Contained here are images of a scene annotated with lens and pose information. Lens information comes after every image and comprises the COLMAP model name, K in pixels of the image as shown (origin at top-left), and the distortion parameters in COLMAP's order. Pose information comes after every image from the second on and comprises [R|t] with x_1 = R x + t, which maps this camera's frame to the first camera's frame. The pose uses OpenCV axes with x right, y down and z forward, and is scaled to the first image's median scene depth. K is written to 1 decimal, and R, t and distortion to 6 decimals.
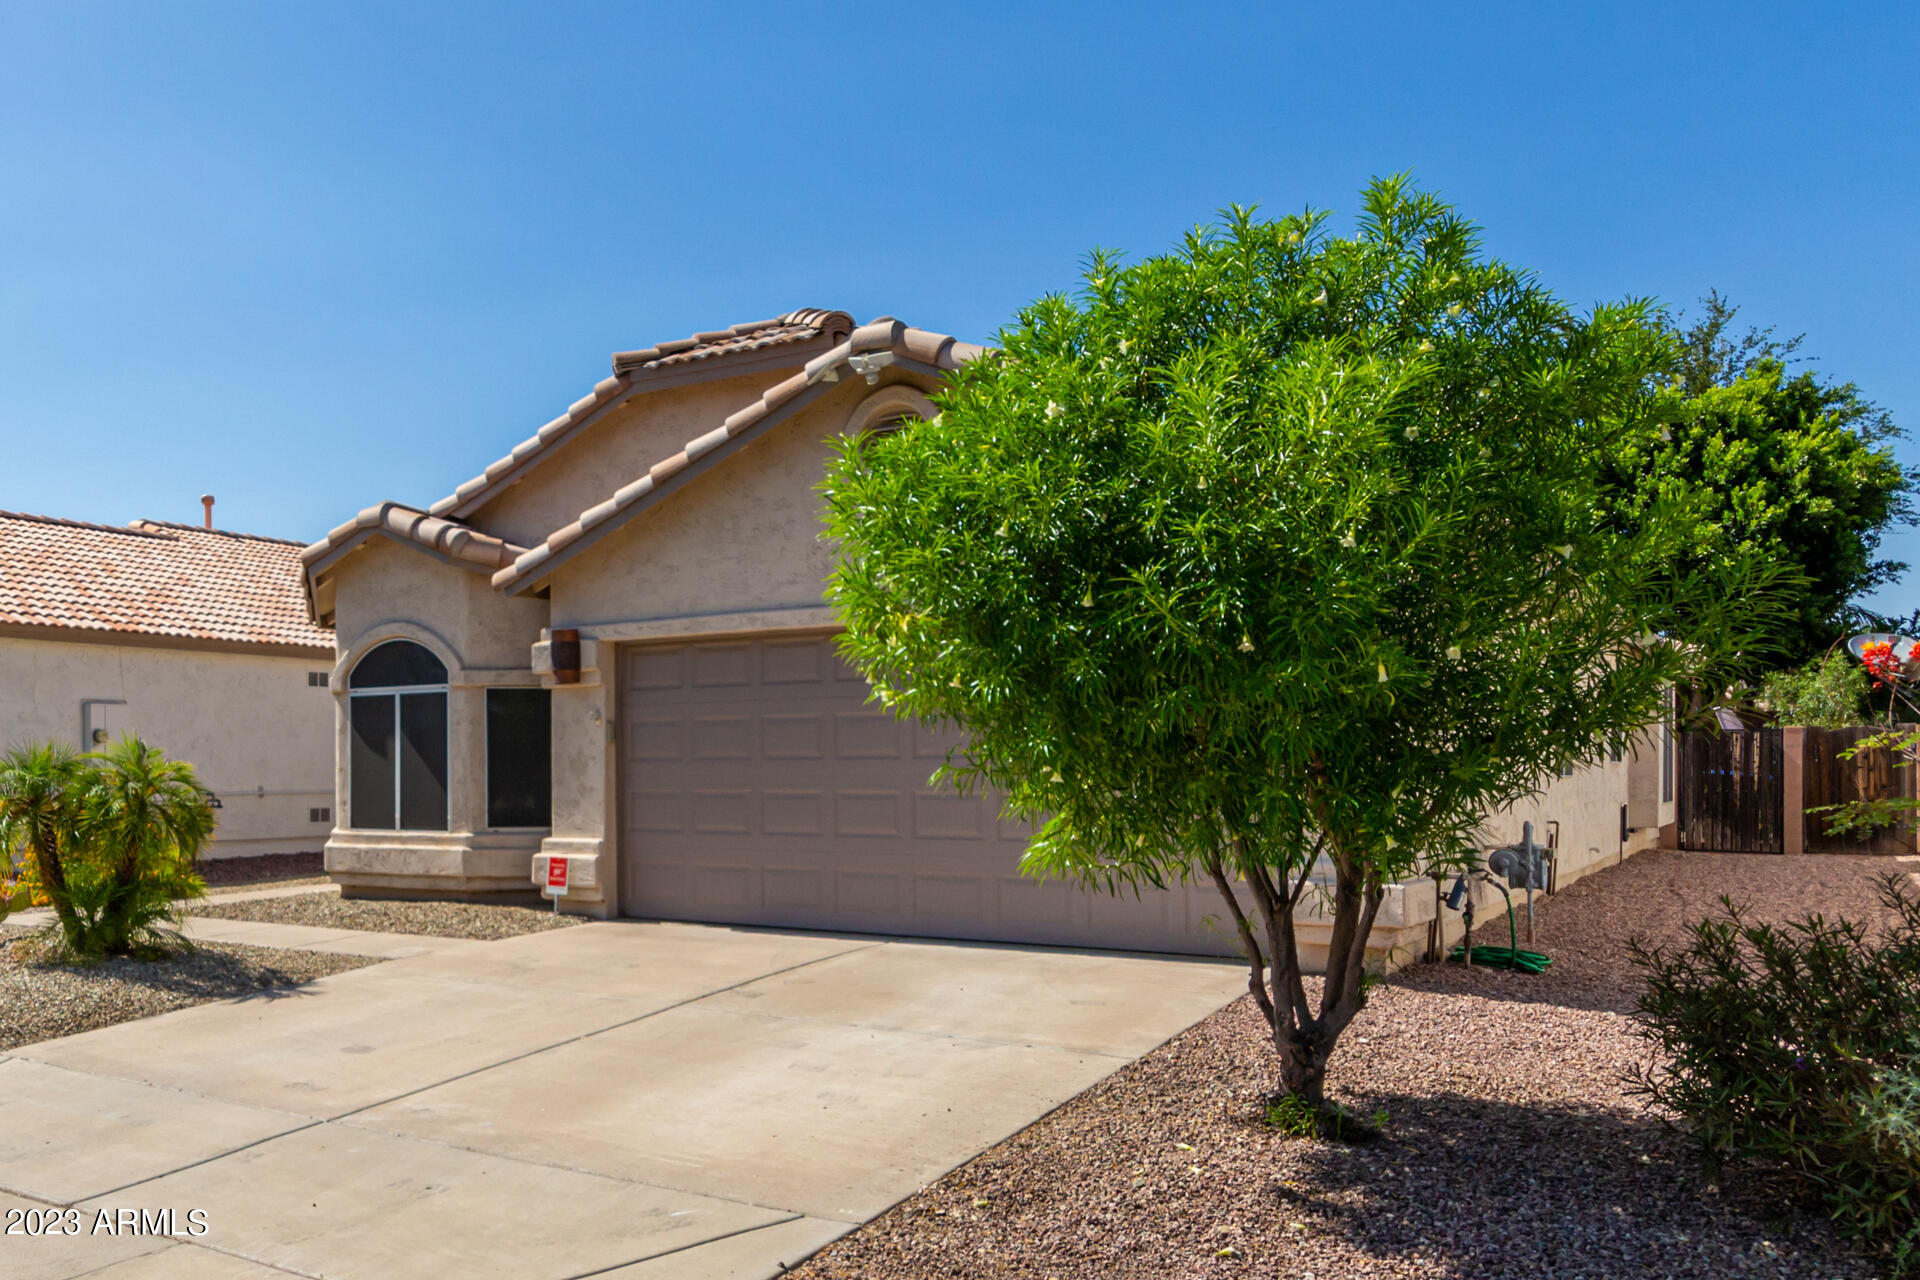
lens RADIAL K [[966.9, 0, 1034.5], [0, 966.9, 680.6], [0, 0, 1]] dist [0.002699, 0.000926]
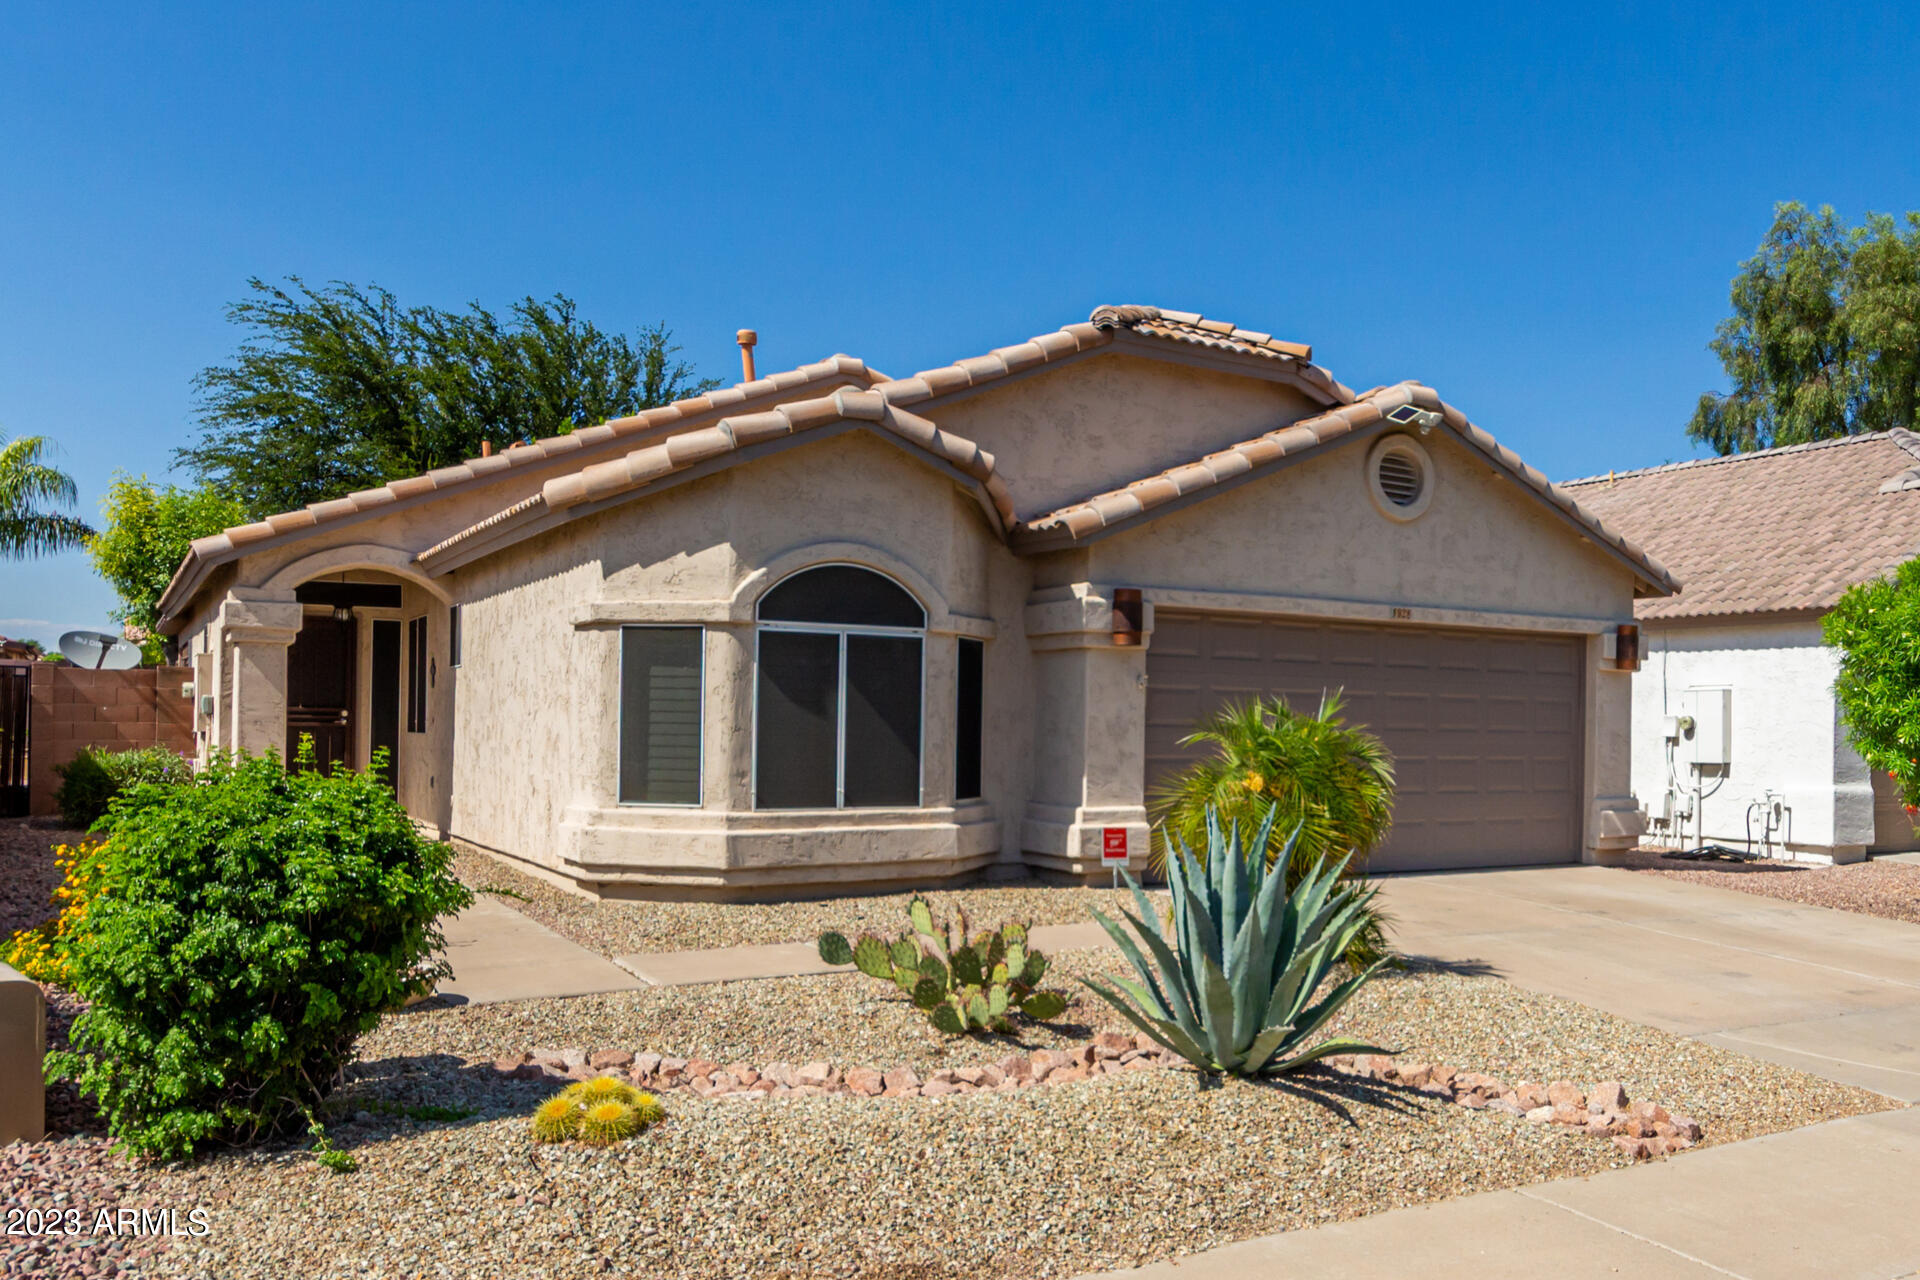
lens RADIAL K [[922.5, 0, 958.9], [0, 922.5, 629.7], [0, 0, 1]] dist [0.000252, 0.000319]
pose [[0.751762, 0.084174, 0.654040, -1.201438], [-0.077903, 0.996211, -0.038668, 0.035995], [-0.654816, -0.021883, 0.755471, 0.416698]]
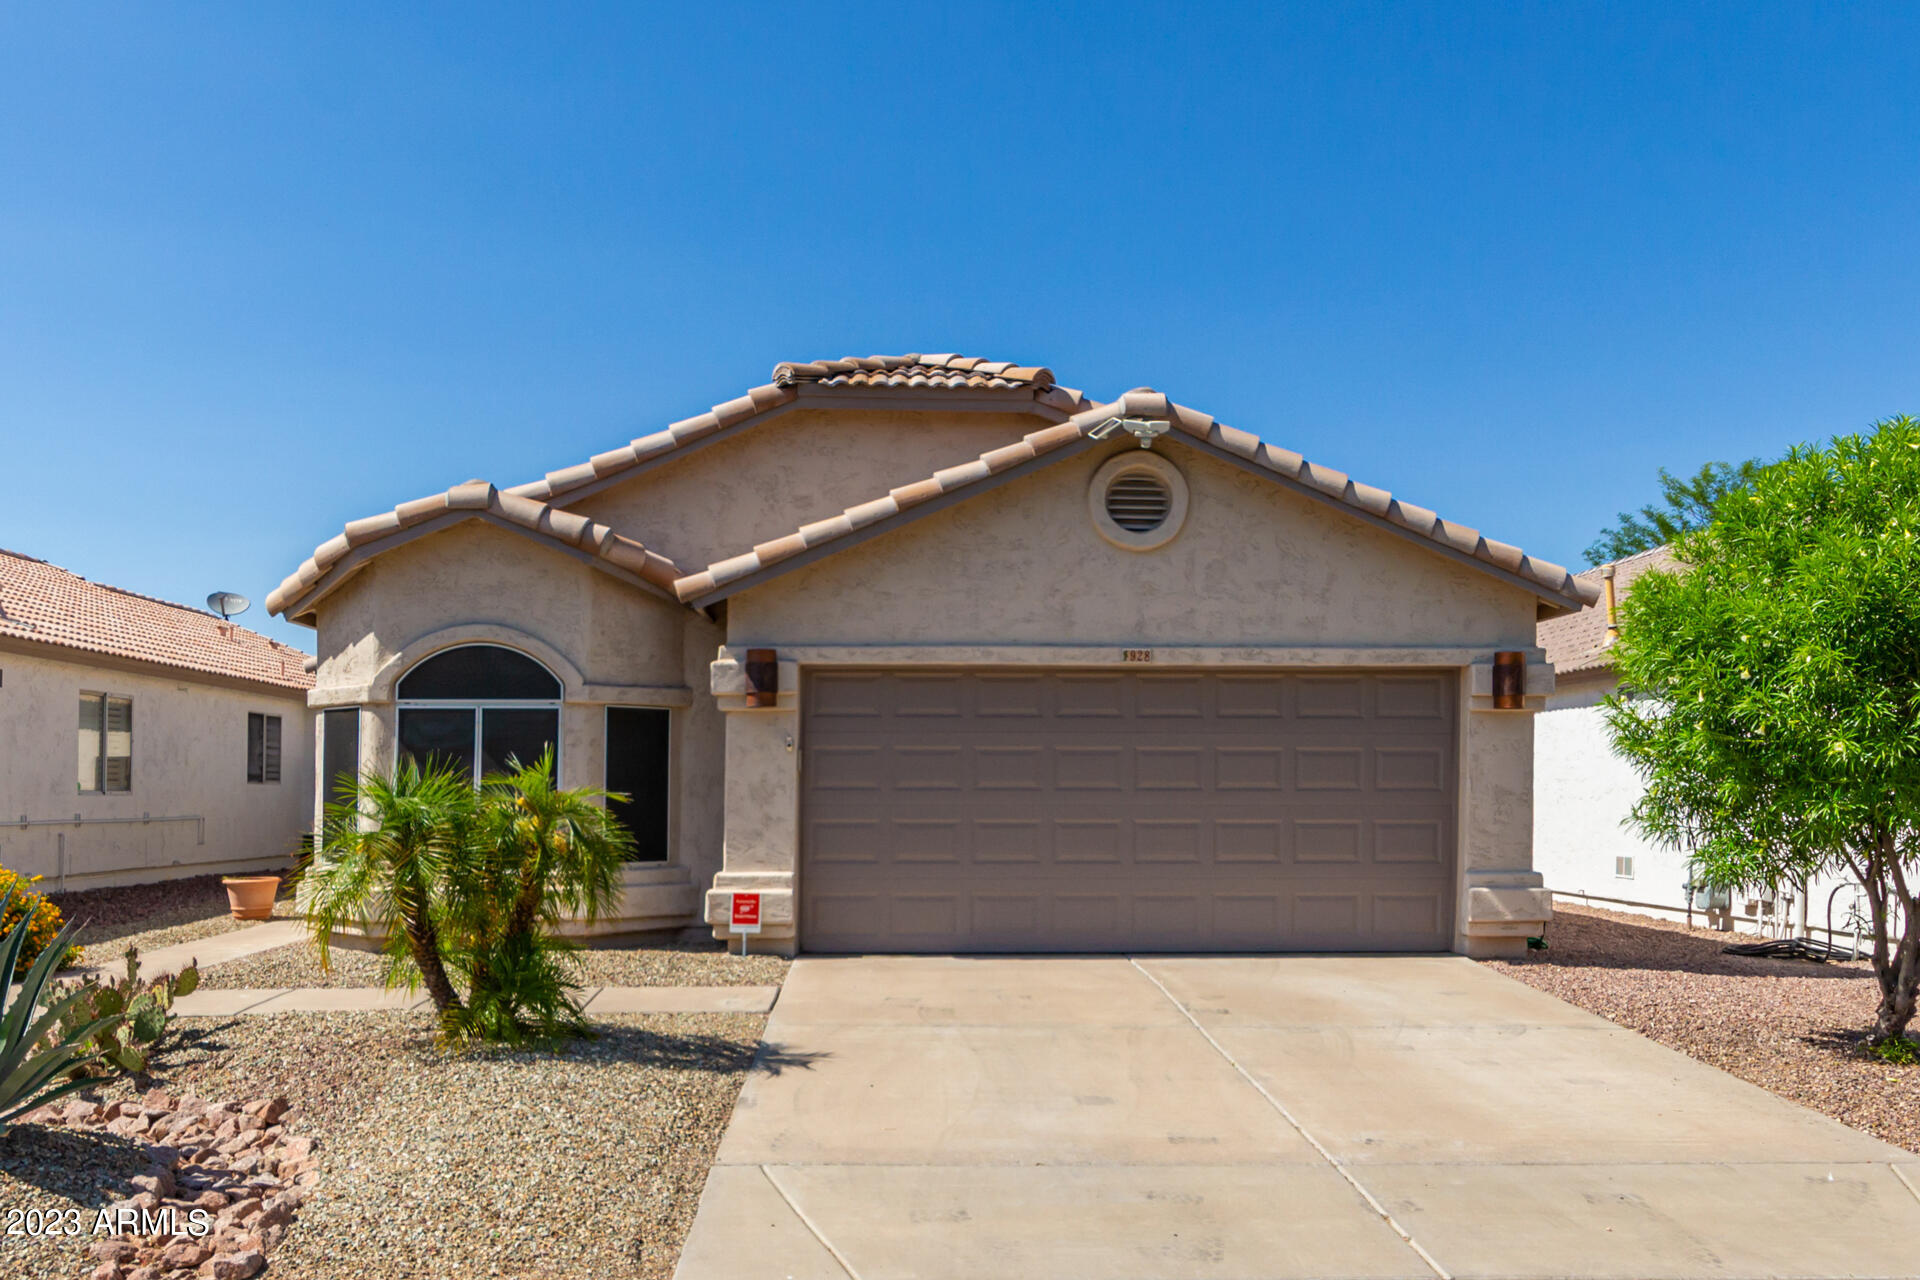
lens RADIAL K [[871.0, 0, 981.4], [0, 871.0, 706.5], [0, 0, 1]] dist [-0.001640, -0.000375]
pose [[0.924066, 0.043976, 0.379695, -0.602587], [-0.040254, 0.999032, -0.017742, 0.009153], [-0.380108, 0.001110, 0.924942, 0.138874]]
